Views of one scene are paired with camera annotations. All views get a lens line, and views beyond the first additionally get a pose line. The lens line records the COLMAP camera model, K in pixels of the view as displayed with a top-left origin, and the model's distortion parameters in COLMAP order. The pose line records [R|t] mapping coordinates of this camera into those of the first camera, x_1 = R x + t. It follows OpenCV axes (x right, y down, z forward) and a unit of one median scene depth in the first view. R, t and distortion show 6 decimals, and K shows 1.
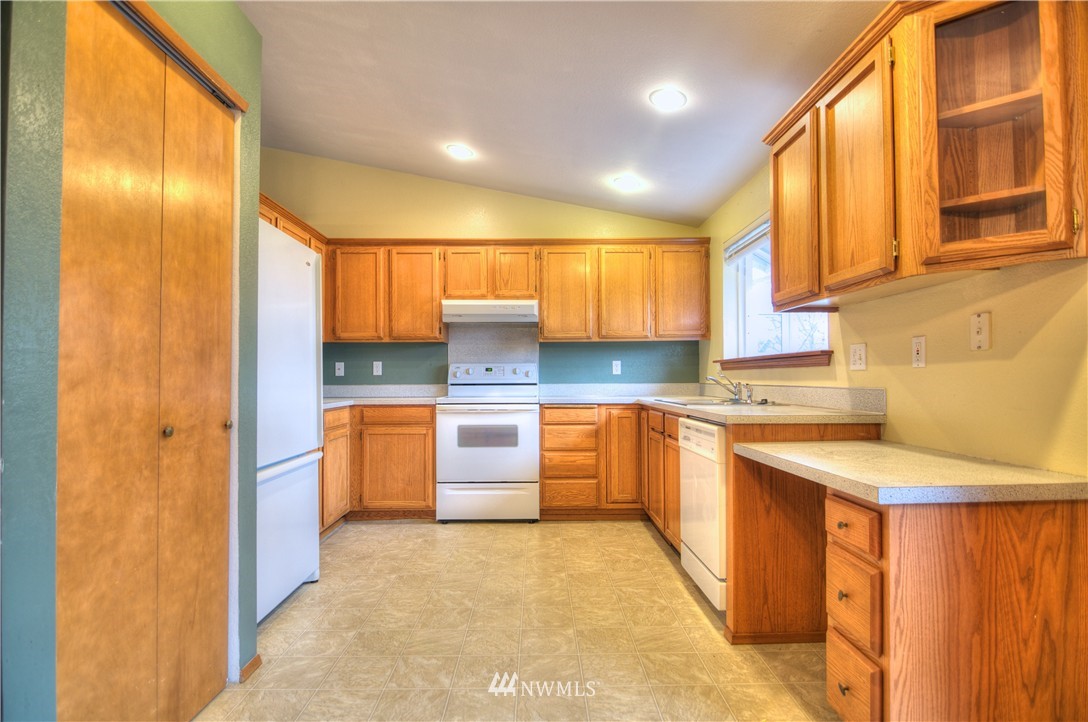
lens RADIAL K [[559.7, 0, 544.1], [0, 559.7, 369.4], [0, 0, 1]] dist [0.001766, -0.016925]
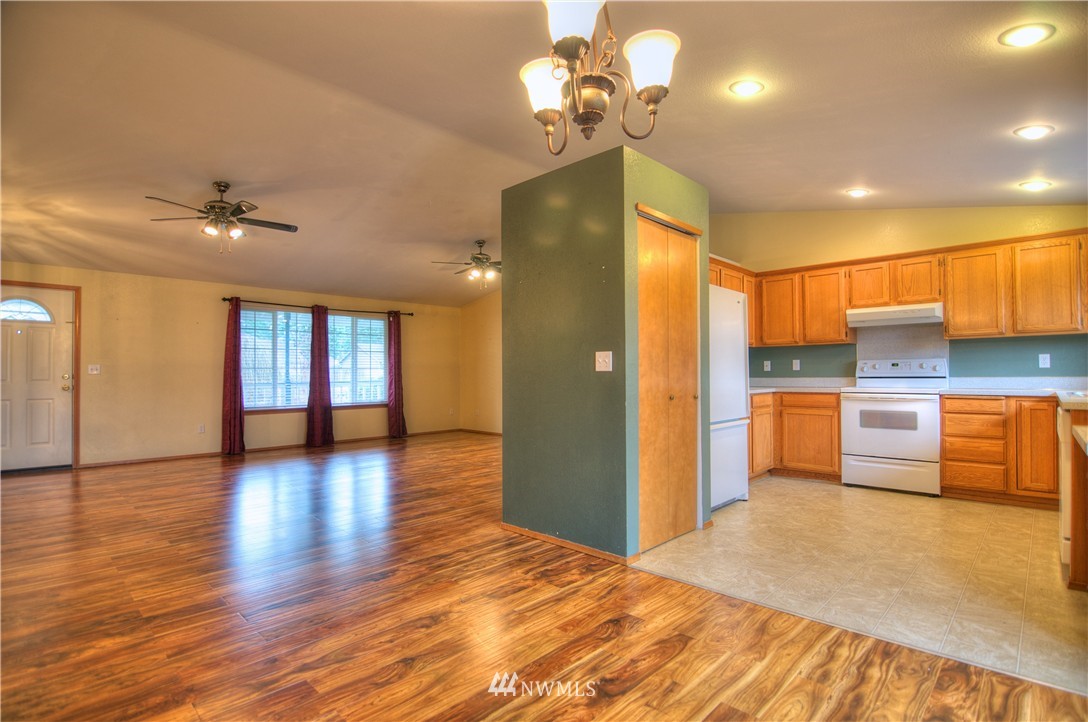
lens RADIAL K [[526.1, 0, 544.6], [0, 526.1, 369.3], [0, 0, 1]] dist [-0.006363, -0.009788]
pose [[0.709023, -0.008137, -0.705139, 0.181148], [0.015560, 0.999870, 0.004107, -0.007111], [0.705014, -0.013884, 0.709058, -0.342672]]
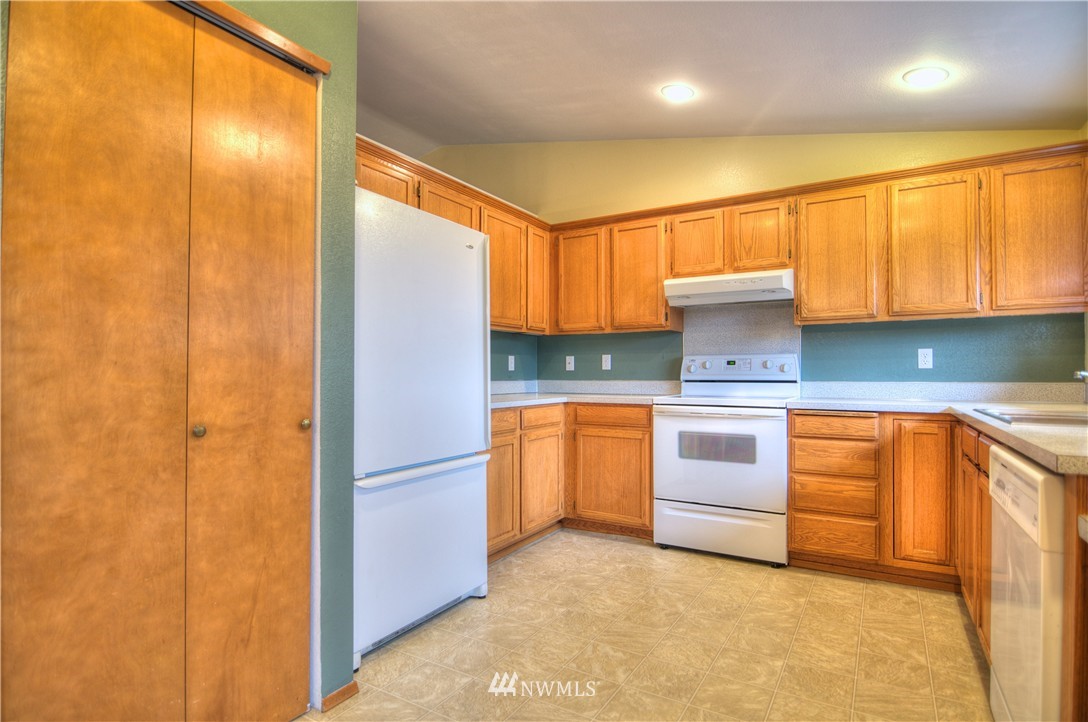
lens RADIAL K [[559.7, 0, 544.1], [0, 559.7, 369.4], [0, 0, 1]] dist [0.001766, -0.016925]
pose [[0.848262, -0.000143, -0.529576, 0.115853], [0.005001, 0.999958, 0.007739, 0.002748], [0.529553, -0.009213, 0.848227, 0.213947]]
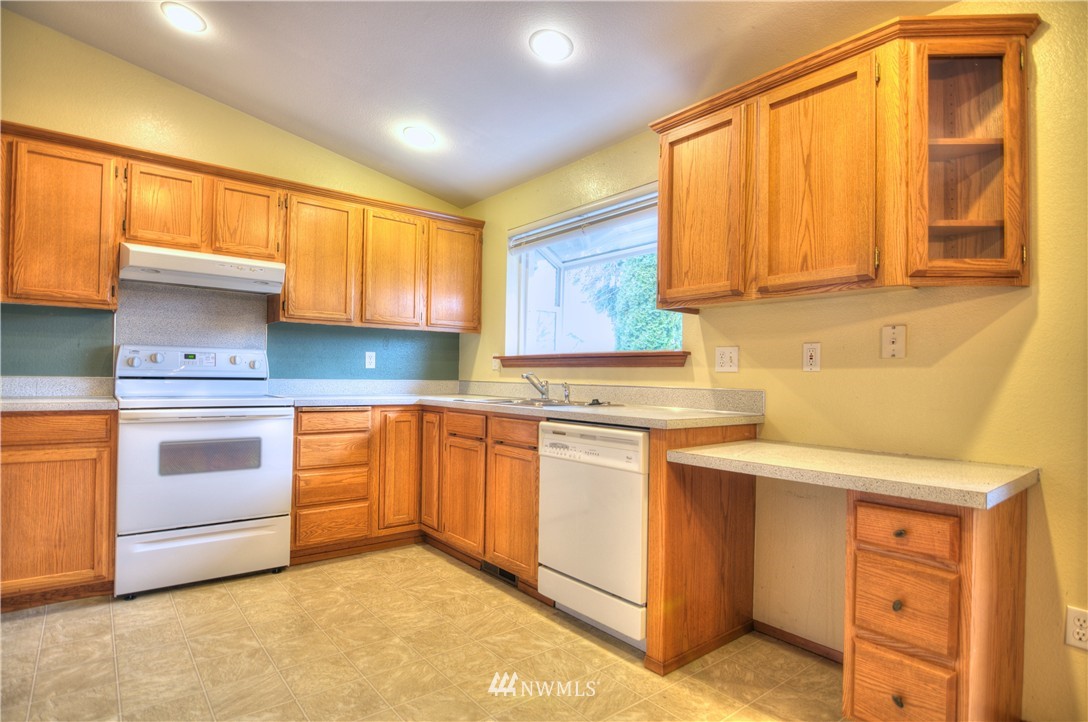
lens RADIAL K [[568.4, 0, 543.3], [0, 568.4, 369.8], [0, 0, 1]] dist [-0.002254, -0.013730]
pose [[0.788998, 0.024844, 0.613893, -0.215633], [-0.030242, 0.999541, -0.001583, 0.005728], [-0.613651, -0.017316, 0.789387, 0.230656]]
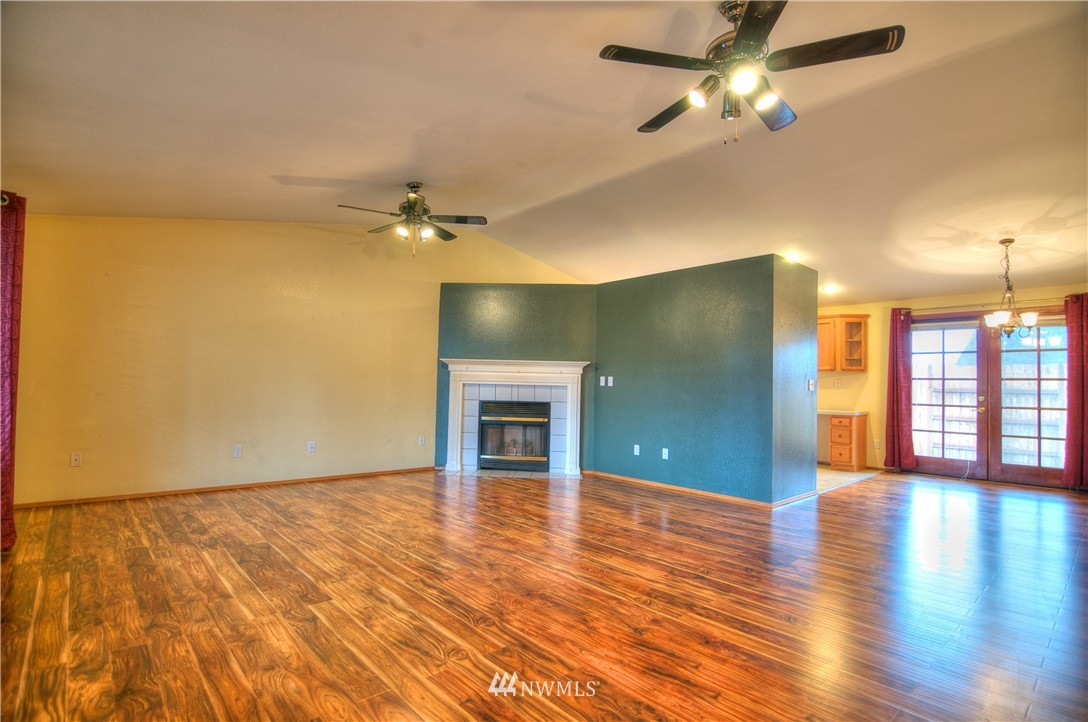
lens RADIAL K [[526.1, 0, 544.6], [0, 526.1, 369.3], [0, 0, 1]] dist [-0.006363, -0.009788]
pose [[0.754936, 0.038980, 0.654639, -1.750893], [-0.033293, 0.999223, -0.021104, -0.003043], [-0.654953, -0.005862, 0.755647, -0.316754]]
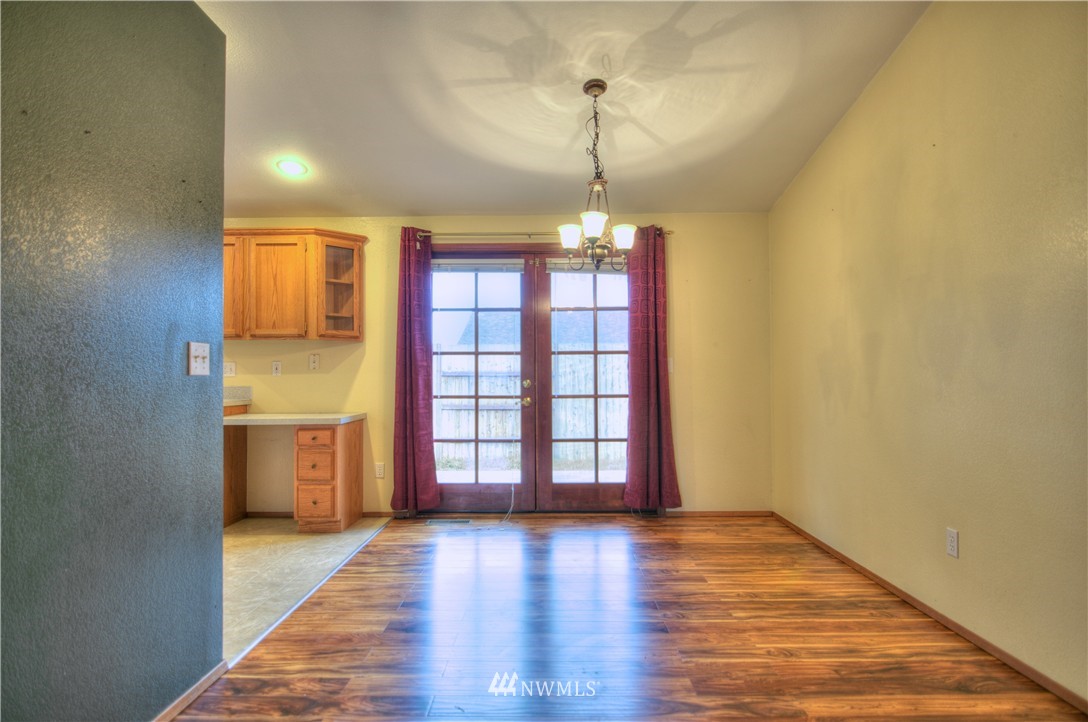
lens RADIAL K [[597.4, 0, 547.0], [0, 597.4, 369.7], [0, 0, 1]] dist [-0.002441, -0.012439]
pose [[0.023119, 0.018263, 0.999566, -0.820203], [-0.010461, 0.999783, -0.018025, 0.001926], [-0.999678, -0.010040, 0.023305, -0.045899]]
